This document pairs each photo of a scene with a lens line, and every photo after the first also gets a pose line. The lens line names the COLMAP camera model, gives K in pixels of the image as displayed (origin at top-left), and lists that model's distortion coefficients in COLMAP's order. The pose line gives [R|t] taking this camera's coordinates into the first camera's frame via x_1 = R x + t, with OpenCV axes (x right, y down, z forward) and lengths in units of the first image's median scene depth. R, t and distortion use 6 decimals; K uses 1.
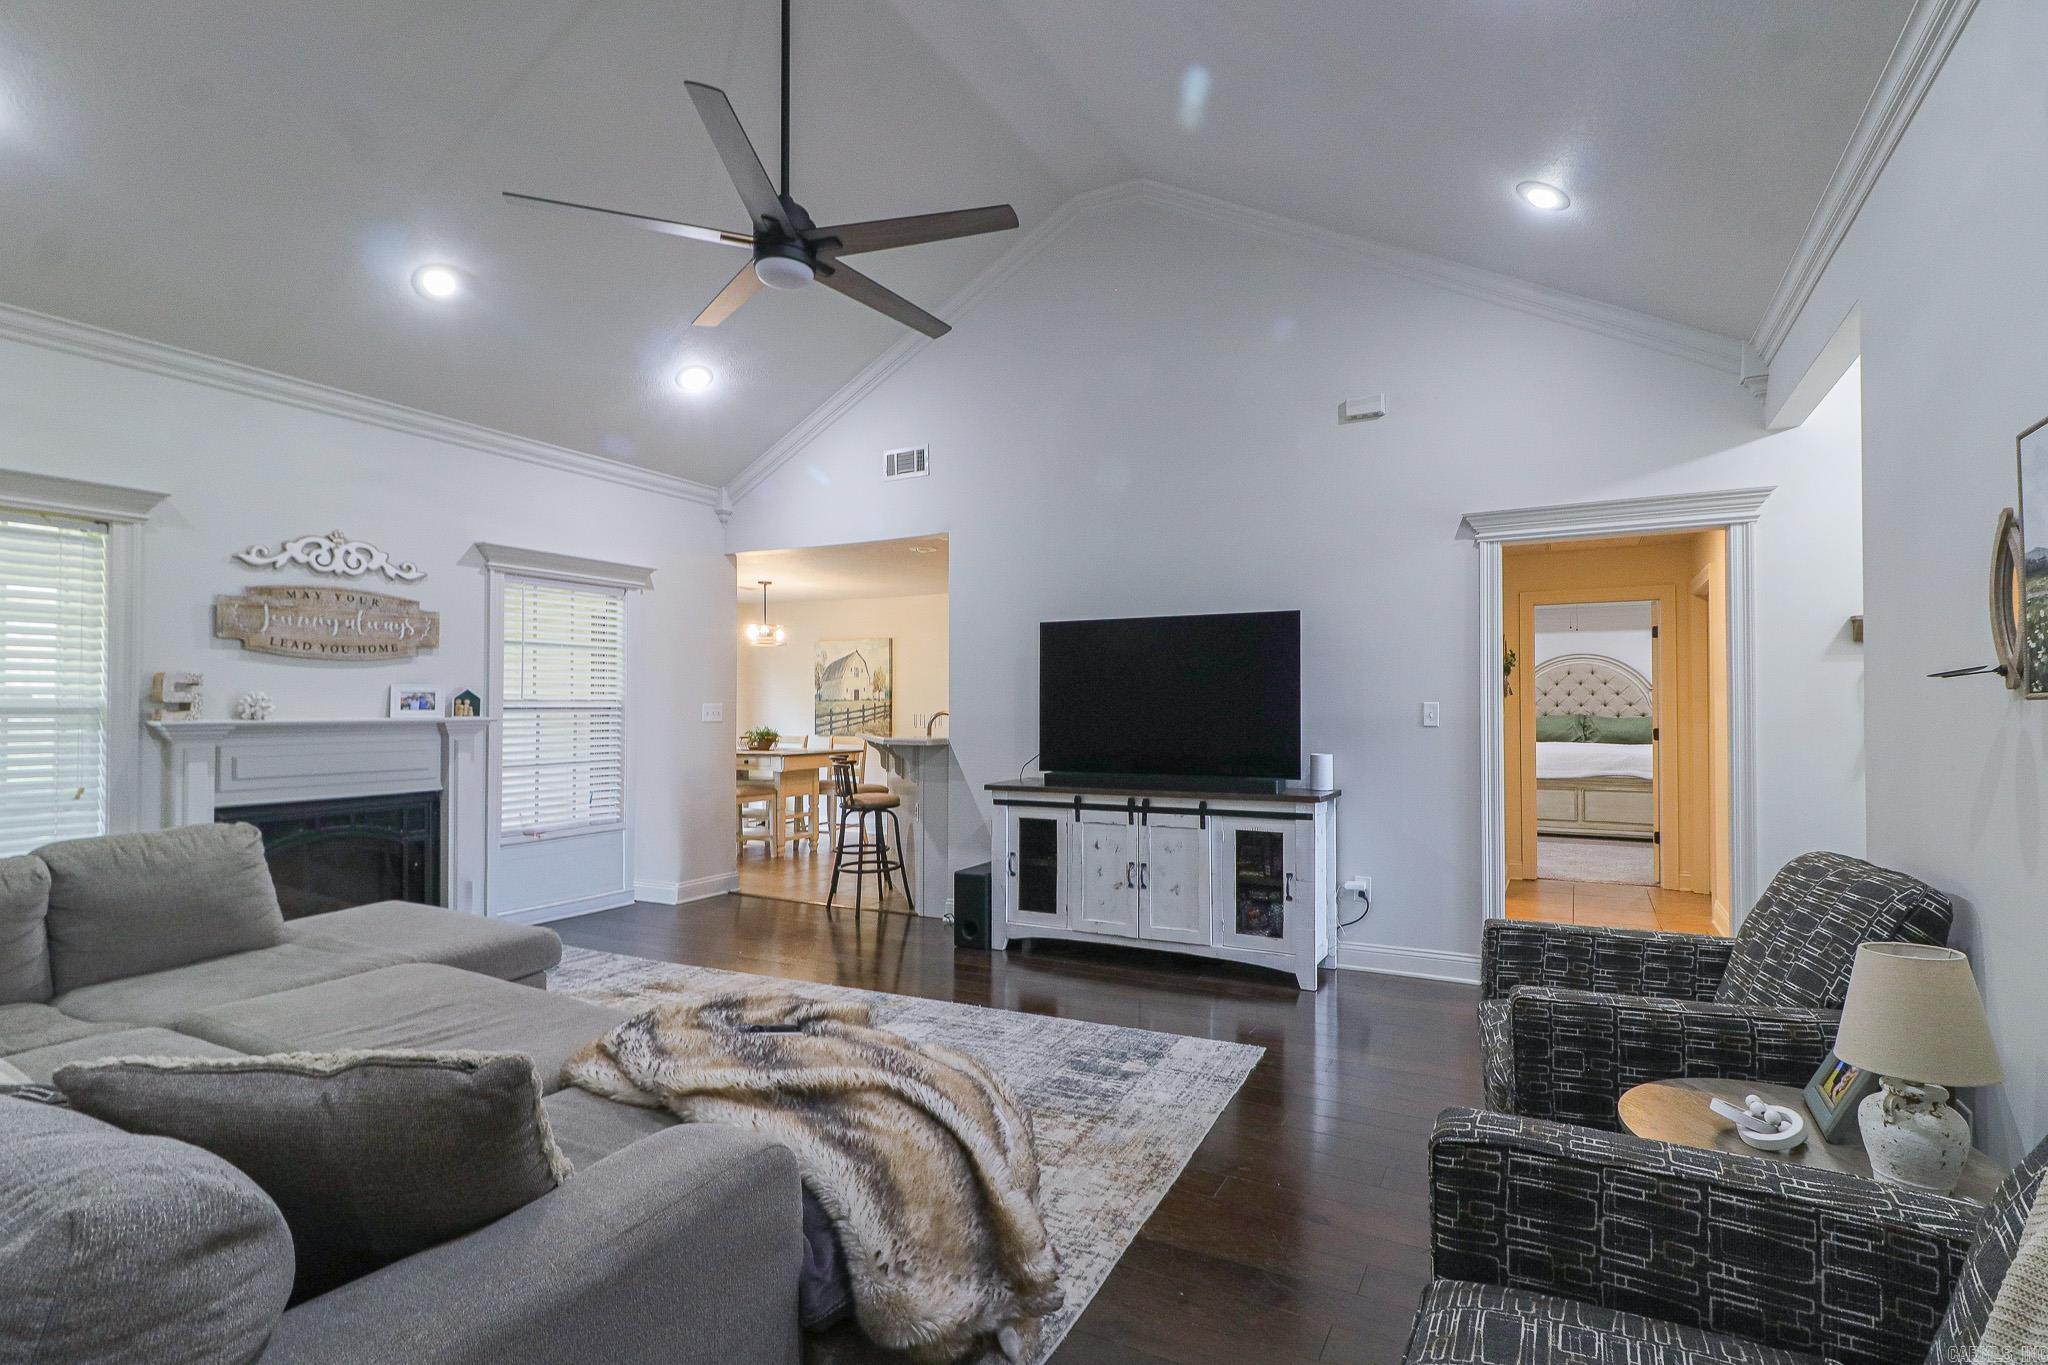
lens RADIAL K [[956.3, 0, 1098.3], [0, 956.3, 705.0], [0, 0, 1]] dist [0.001634, 0.000105]
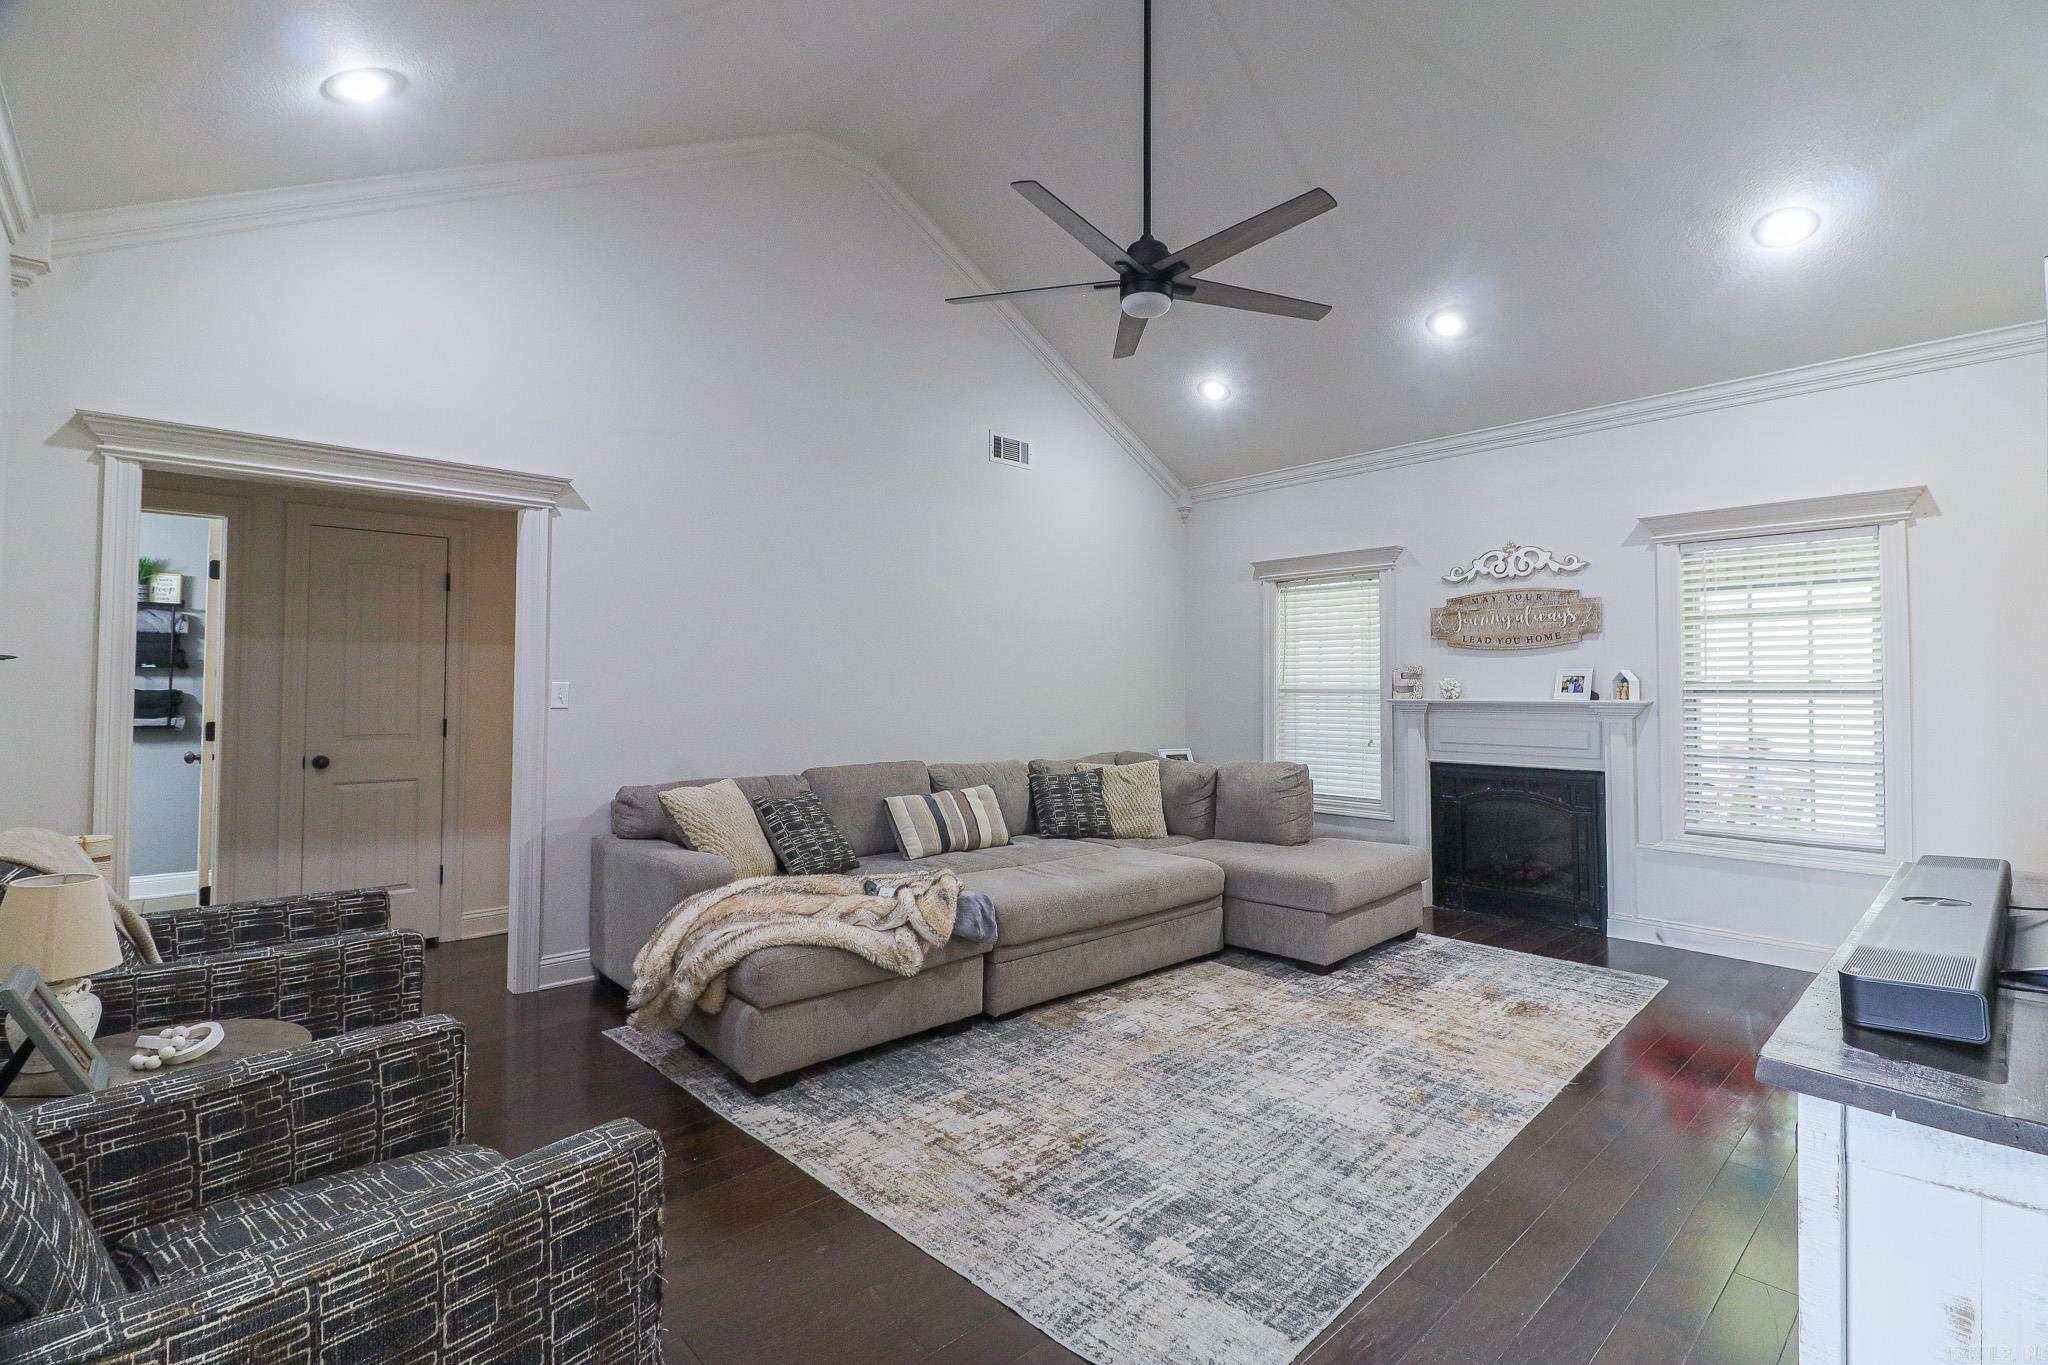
lens RADIAL K [[926.4, 0, 1027.6], [0, 926.4, 663.4], [0, 0, 1]] dist [0.002084, 0.000099]
pose [[-0.364694, -0.024200, -0.930813, 0.509823], [0.001360, 0.999647, -0.026522, -0.000479], [0.931126, -0.010938, -0.364532, 0.879773]]
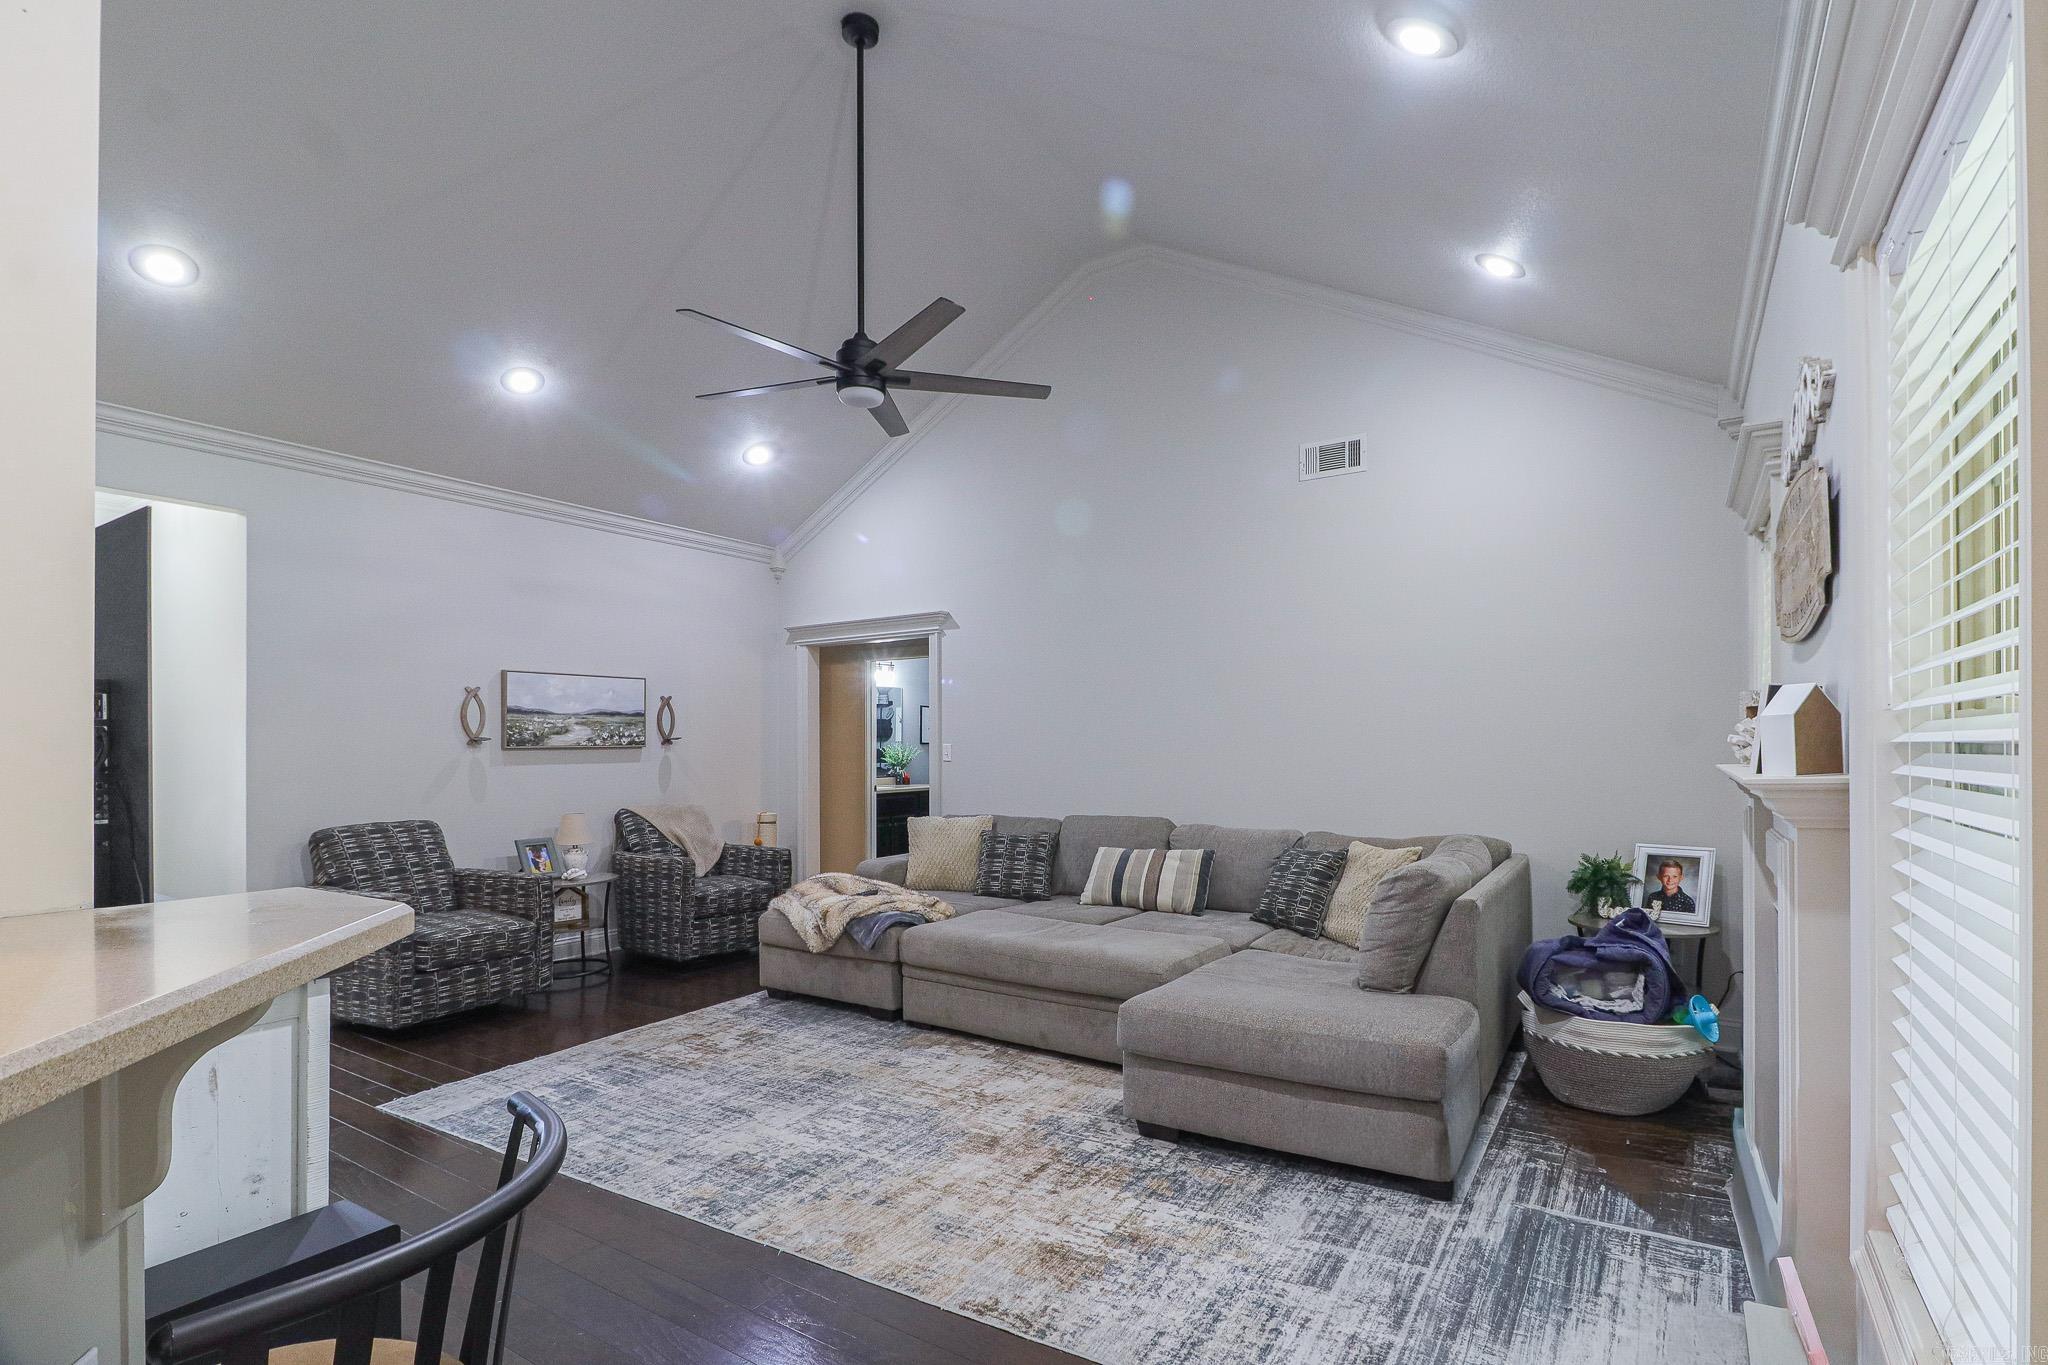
lens RADIAL K [[955.5, 0, 1062.4], [0, 955.5, 744.5], [0, 0, 1]] dist [0.003434, 0.000076]
pose [[-0.994327, 0.006934, 0.106139, -0.502870], [0.006252, 0.999958, -0.006750, 0.003894], [-0.106182, -0.006049, -0.994328, 1.533754]]
